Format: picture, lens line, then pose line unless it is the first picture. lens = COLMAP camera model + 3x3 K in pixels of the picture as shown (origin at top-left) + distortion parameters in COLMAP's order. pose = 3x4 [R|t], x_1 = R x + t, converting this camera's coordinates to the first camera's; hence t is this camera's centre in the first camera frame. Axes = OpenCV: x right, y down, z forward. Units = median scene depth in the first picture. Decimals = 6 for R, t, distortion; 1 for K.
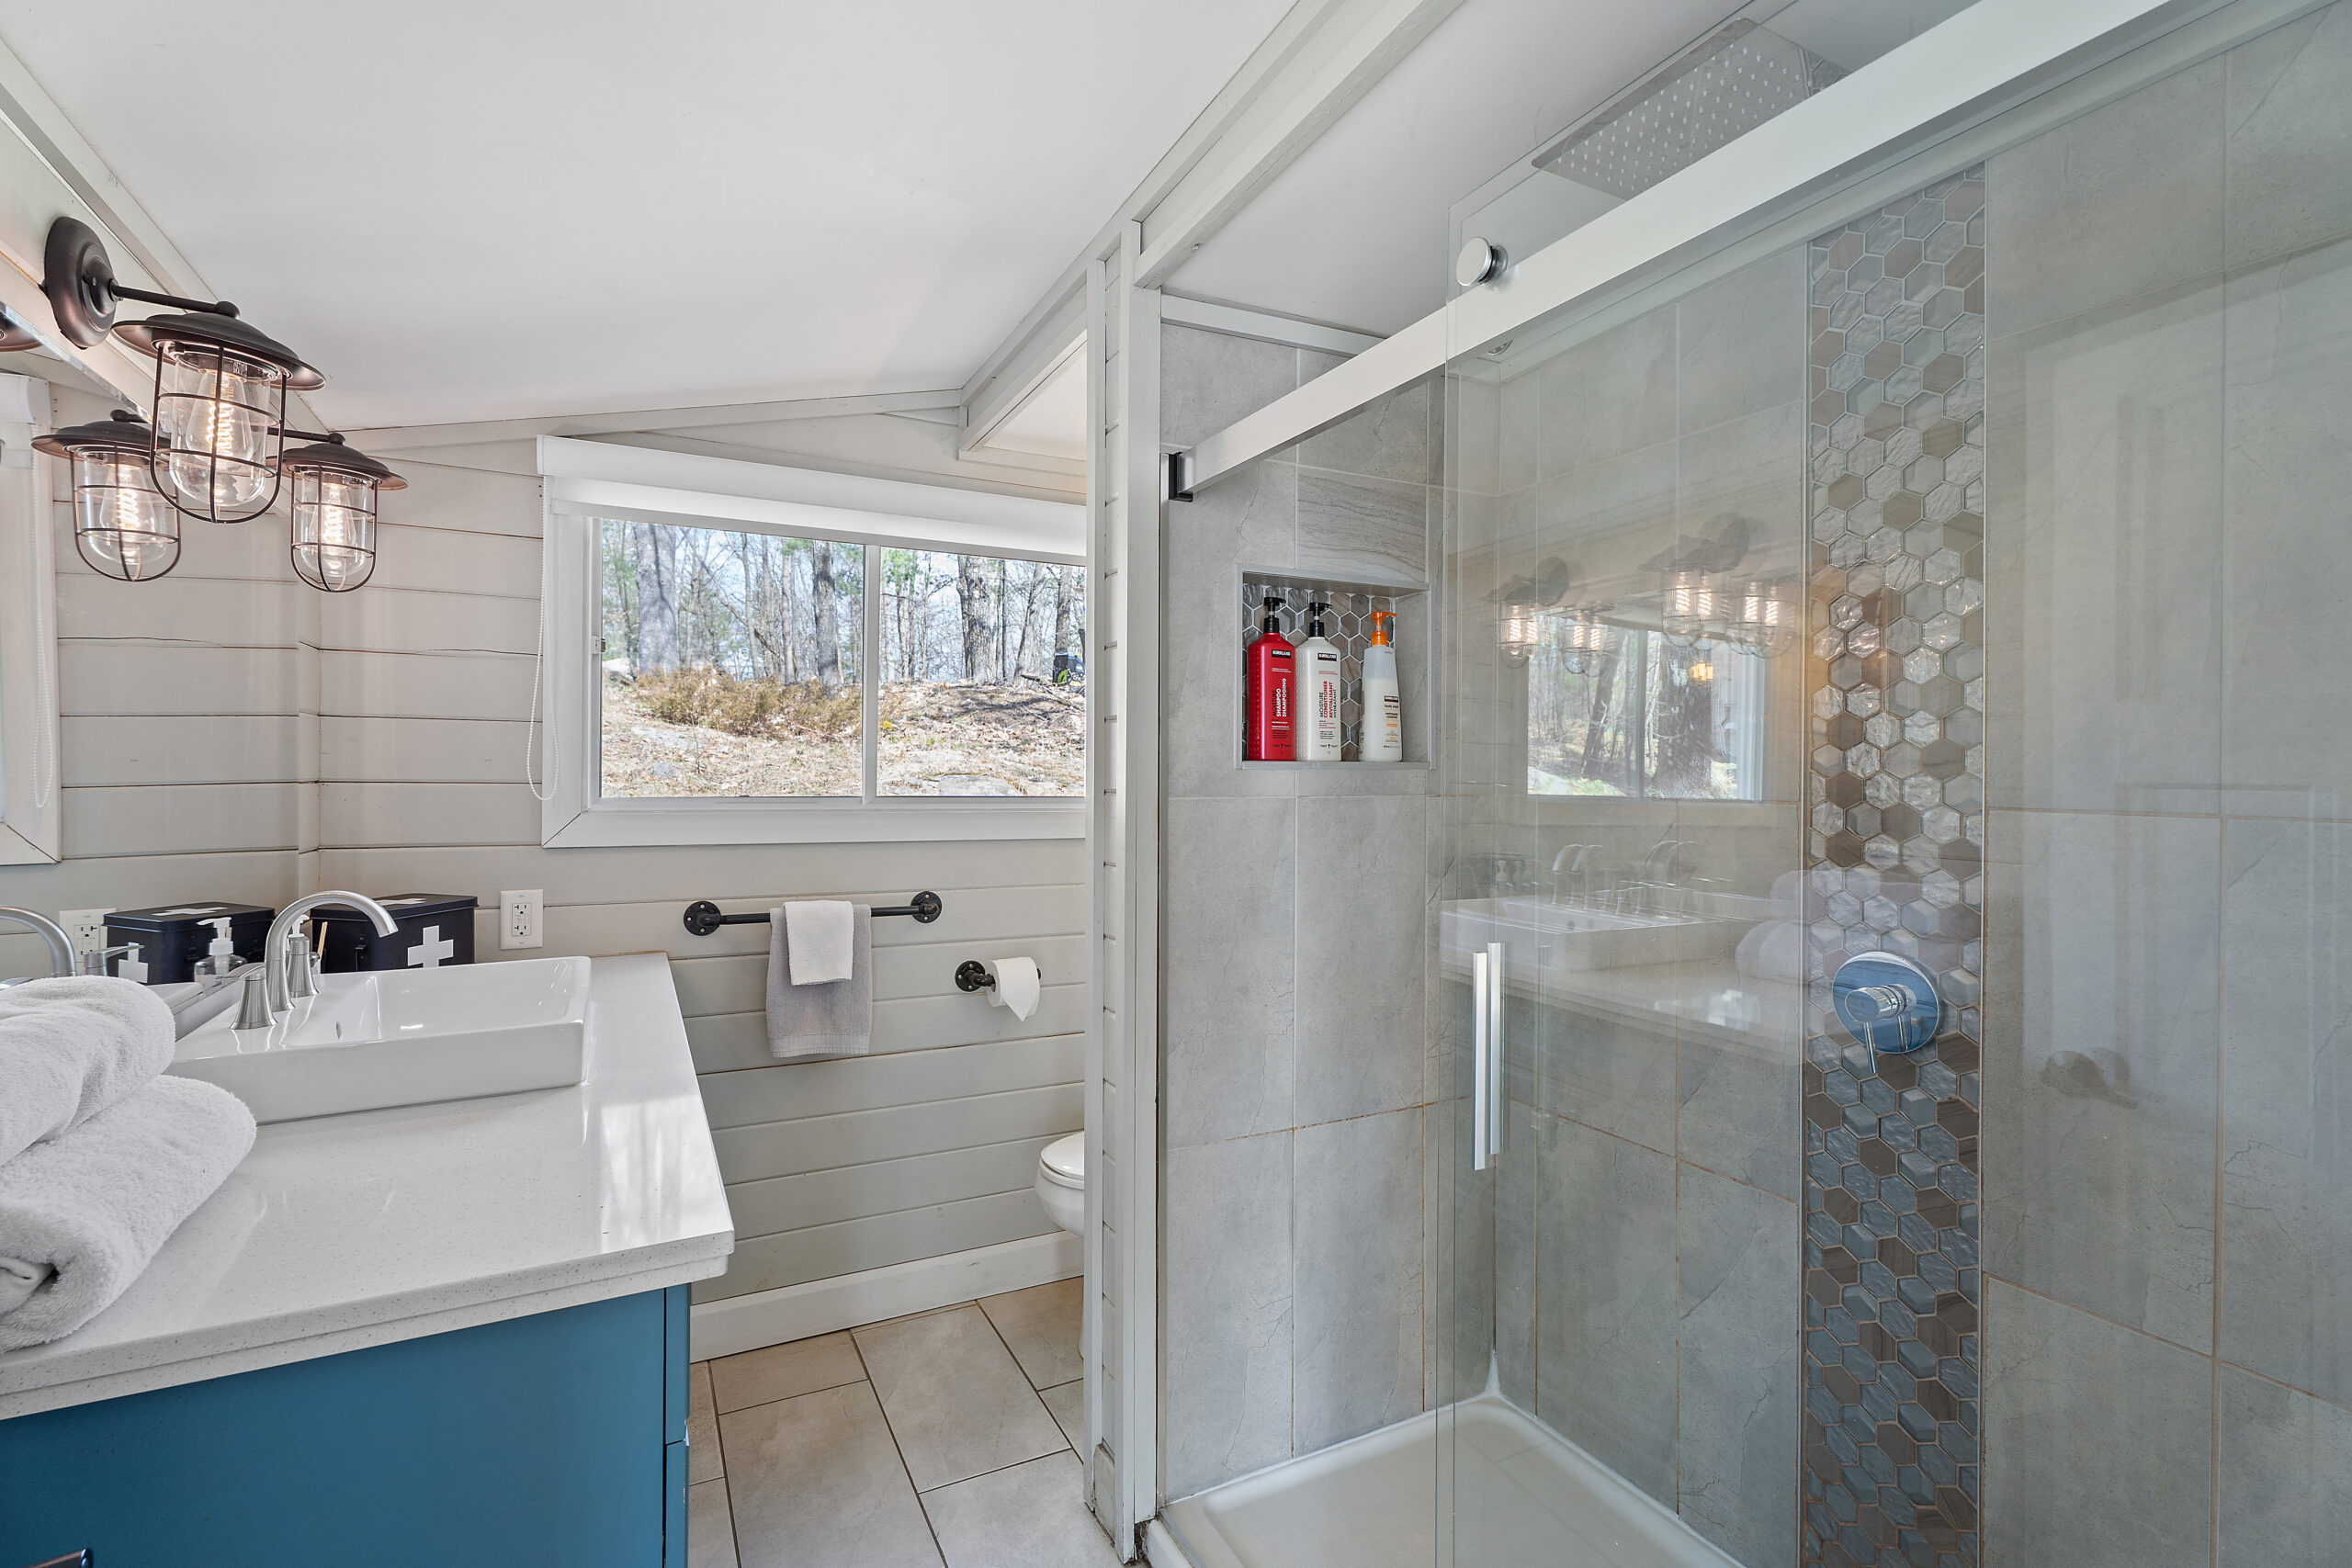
lens RADIAL K [[1052.2, 0, 1141.6], [0, 1052.2, 736.4], [0, 0, 1]] dist [0.001310, 0.000265]
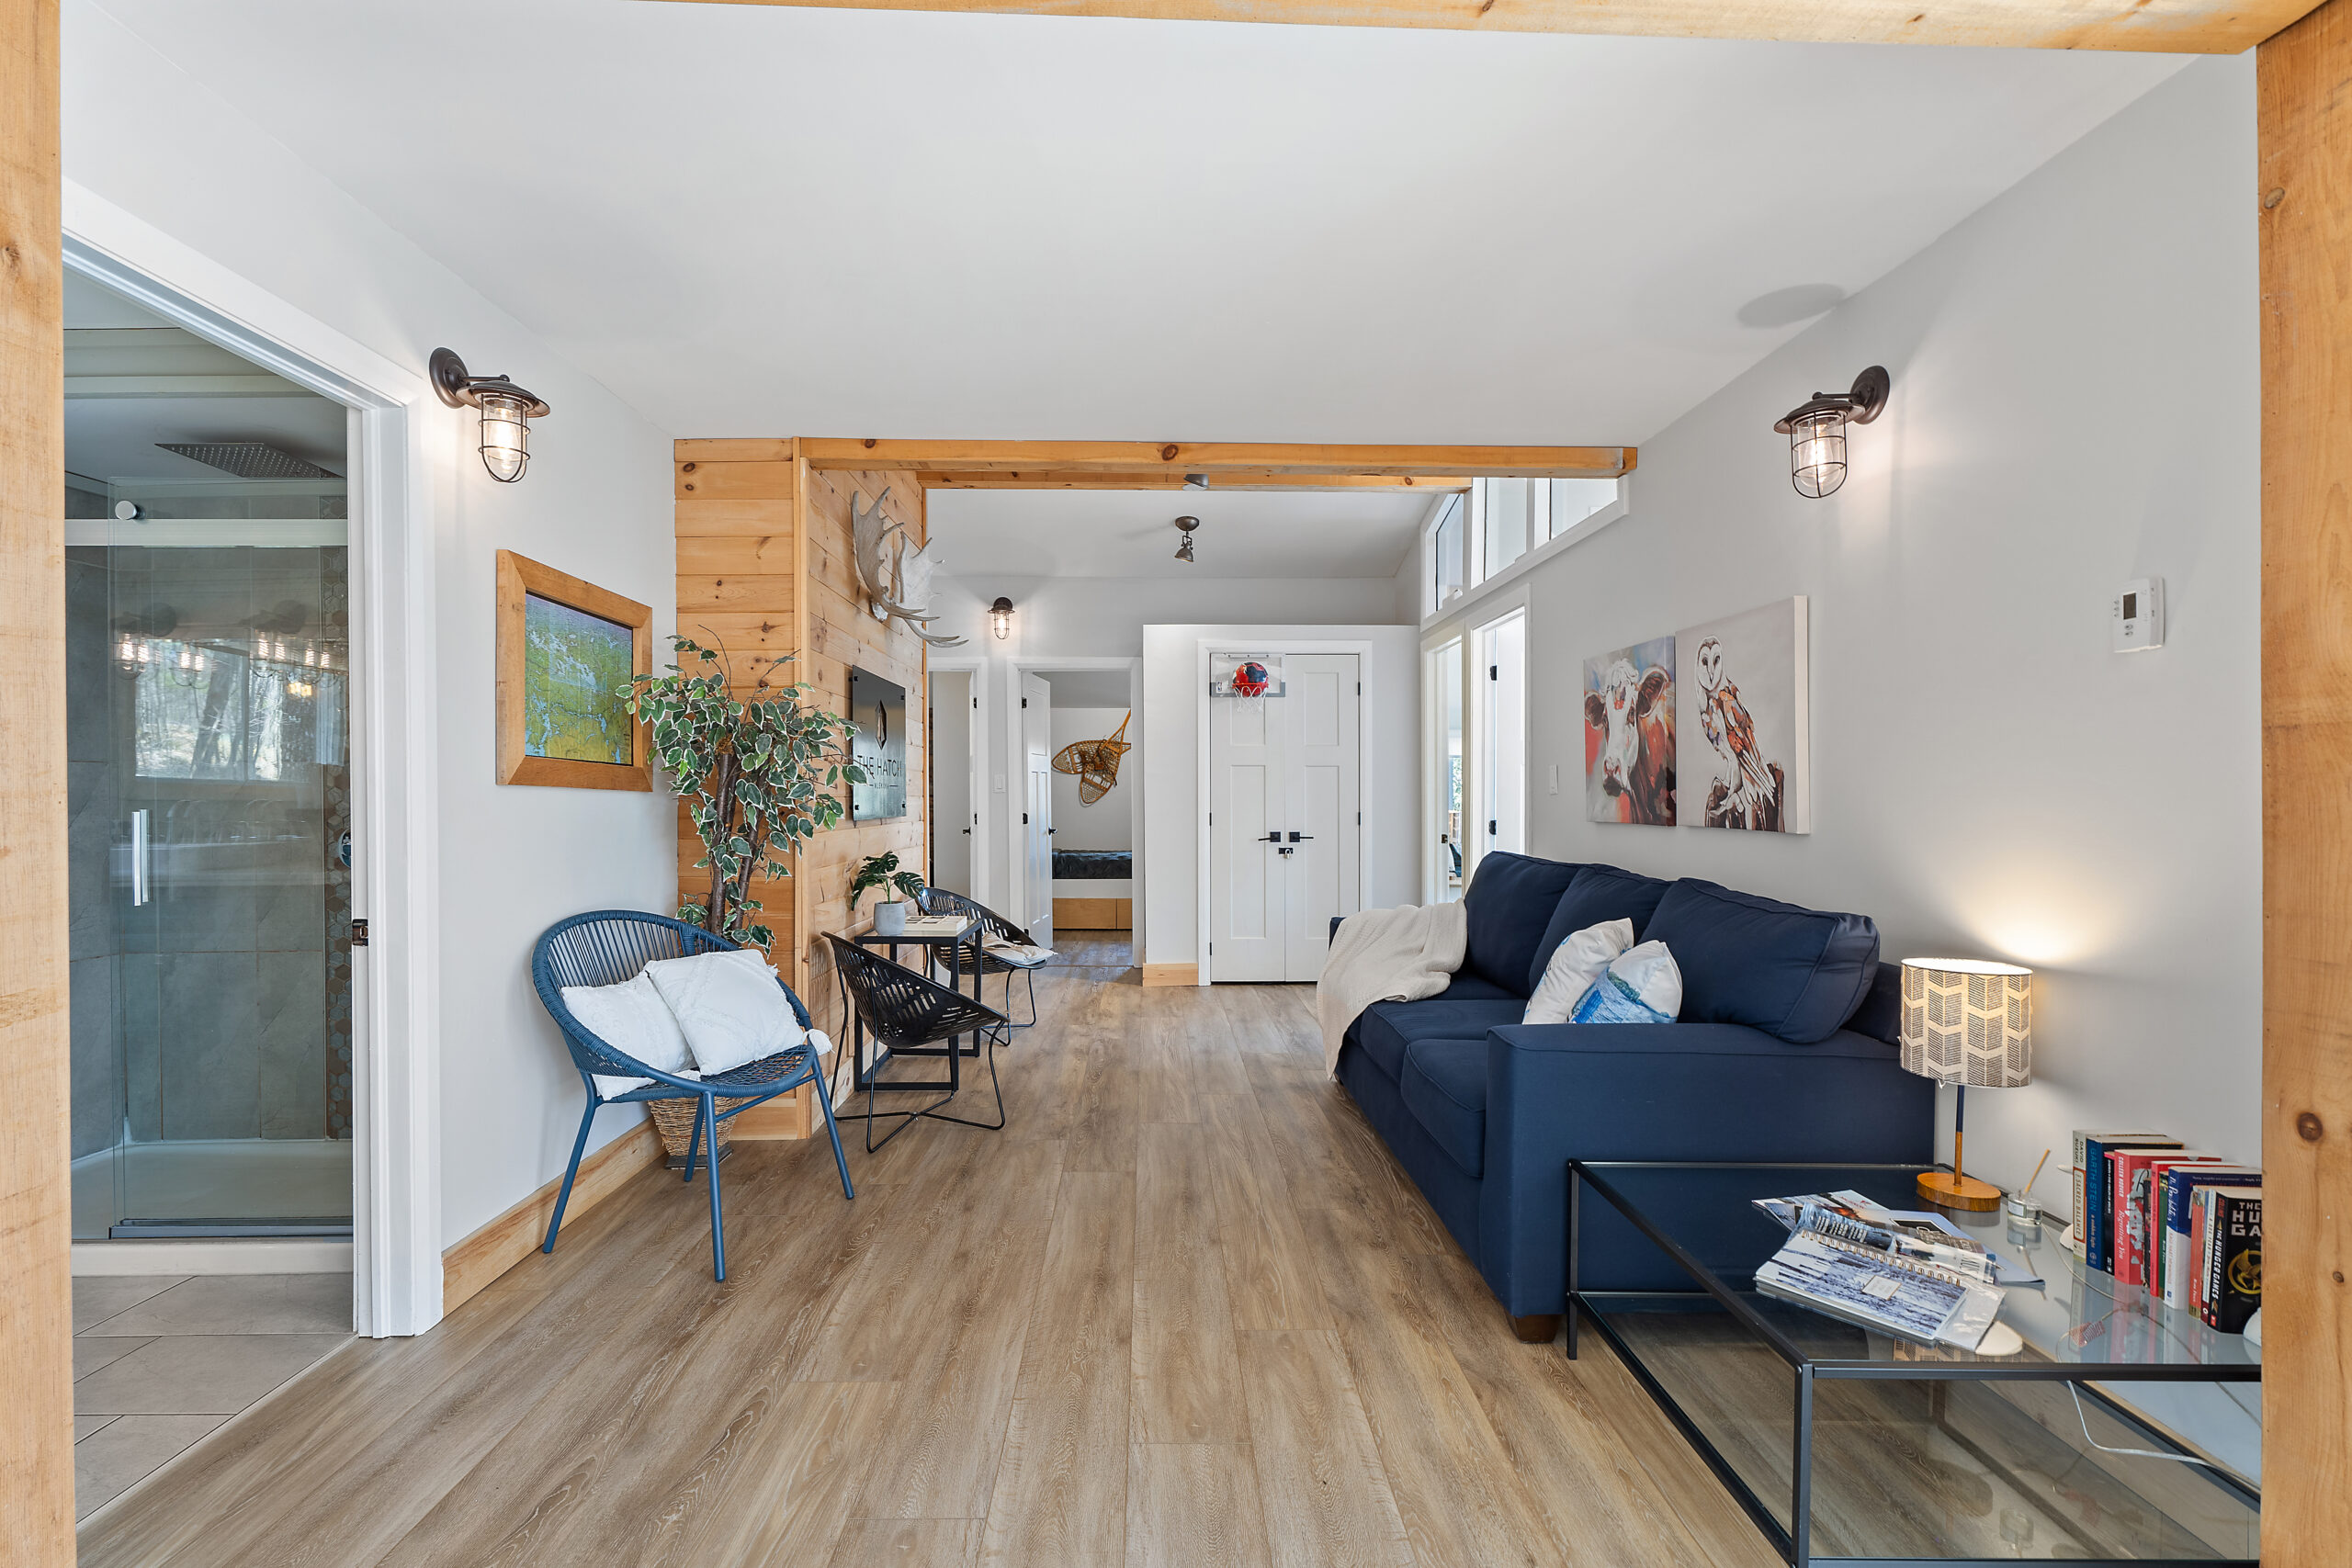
lens RADIAL K [[1052.2, 0, 1166.1], [0, 1052.2, 800.3], [0, 0, 1]] dist [0.001310, 0.000265]
pose [[0.414784, -0.025643, 0.909558, -0.429500], [-0.014615, 0.999286, 0.034838, 0.032884], [-0.909802, -0.027744, 0.414114, -1.025175]]
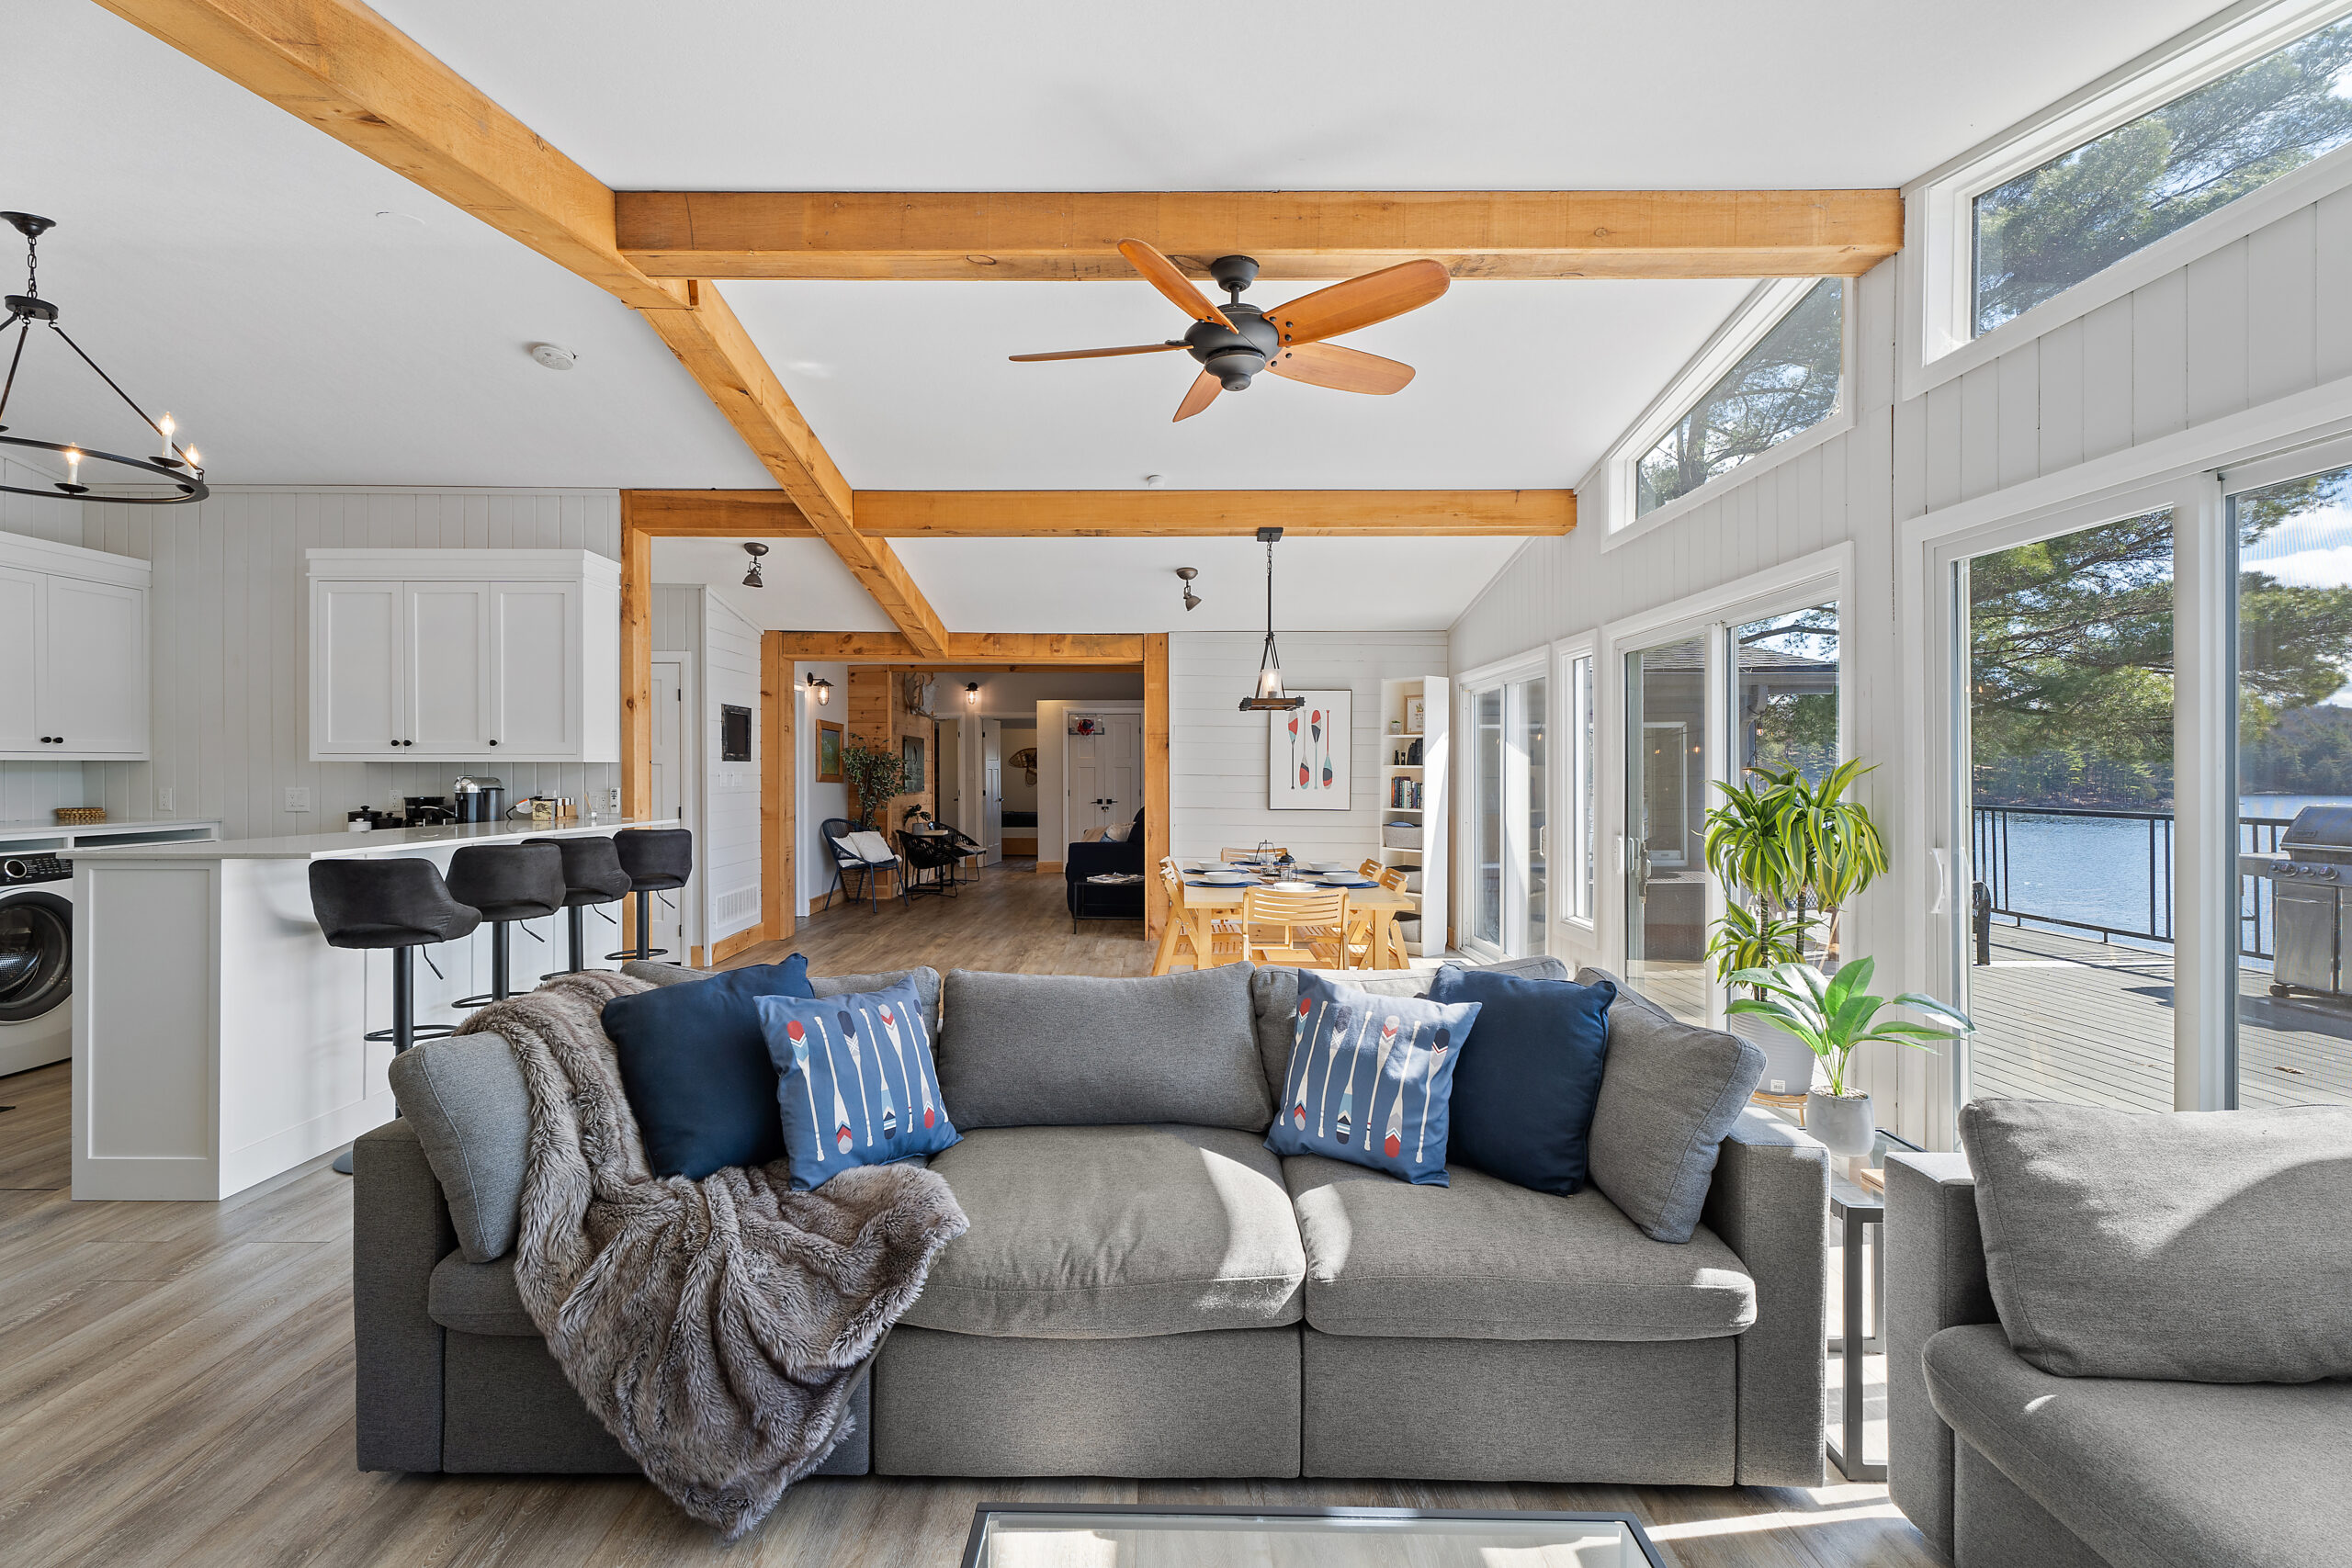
lens RADIAL K [[1052.2, 0, 1157.5], [0, 1052.2, 761.8], [0, 0, 1]] dist [0.001310, 0.000265]
pose [[0.437584, -0.011361, 0.899106, -2.963077], [-0.007334, 0.999842, 0.016203, -0.096349], [-0.899148, -0.013684, 0.437431, -3.038657]]
